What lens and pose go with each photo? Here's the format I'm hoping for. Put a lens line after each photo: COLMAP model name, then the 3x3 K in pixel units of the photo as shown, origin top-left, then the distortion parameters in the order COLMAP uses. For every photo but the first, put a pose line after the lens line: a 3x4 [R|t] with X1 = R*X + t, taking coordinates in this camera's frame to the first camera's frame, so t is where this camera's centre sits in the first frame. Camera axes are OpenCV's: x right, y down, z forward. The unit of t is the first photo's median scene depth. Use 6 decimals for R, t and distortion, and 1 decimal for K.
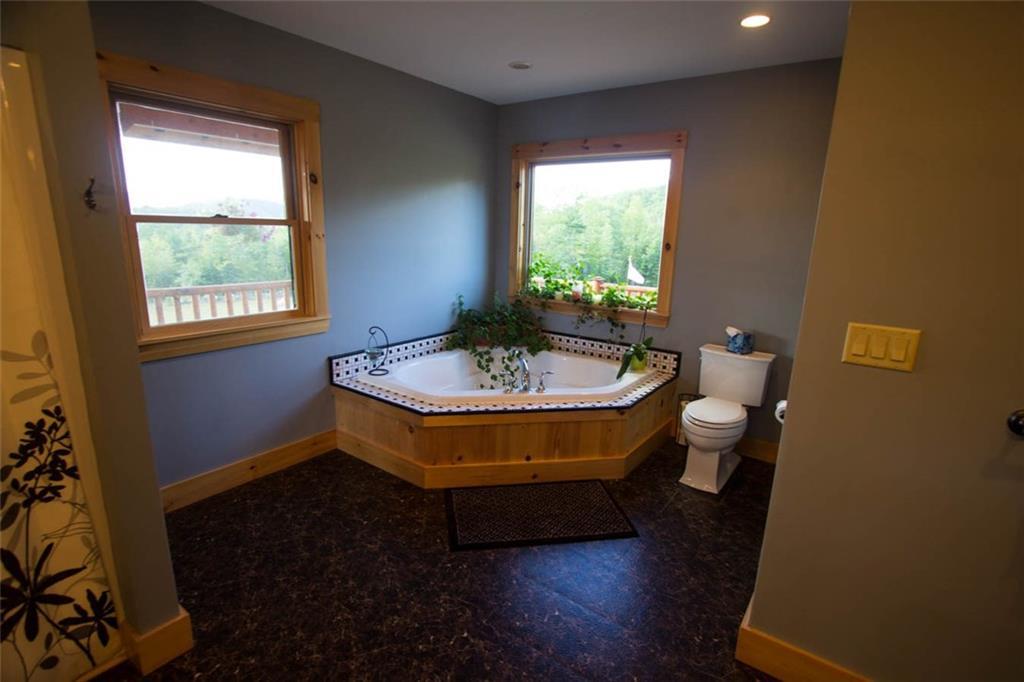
lens RADIAL K [[489.0, 0, 513.8], [0, 489.0, 345.3], [0, 0, 1]] dist [-0.012621, -0.000439]
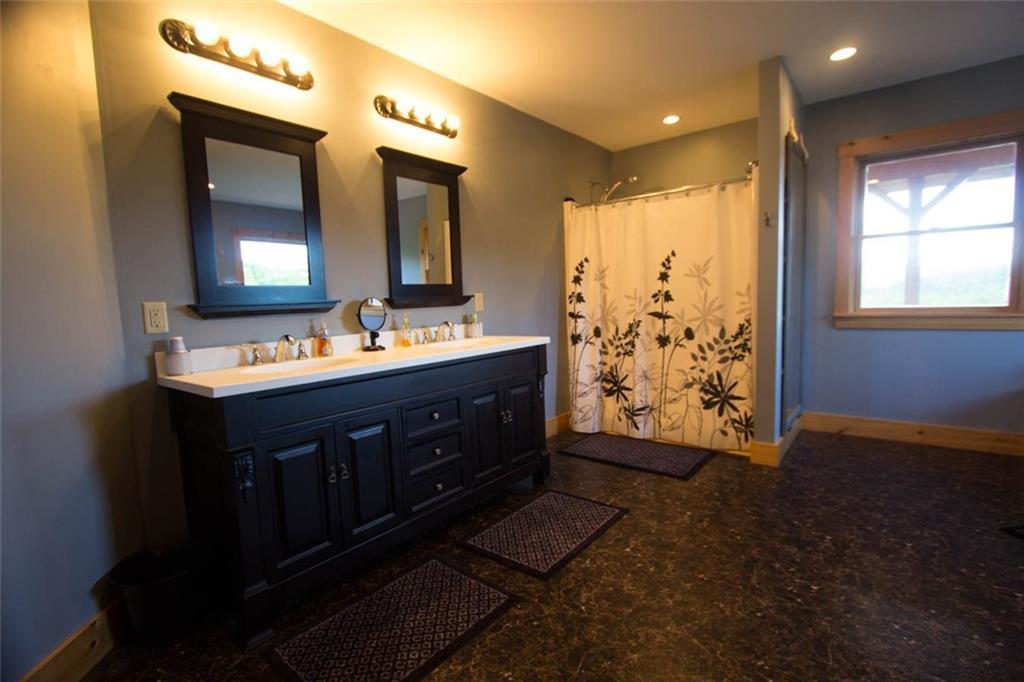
lens RADIAL K [[489.0, 0, 512.4], [0, 489.0, 343.3], [0, 0, 1]] dist [-0.012621, -0.000439]
pose [[-0.053752, 0.055329, -0.997020, 1.315385], [-0.197033, 0.978246, 0.064909, 0.299307], [0.978922, 0.199935, -0.041682, 0.047527]]
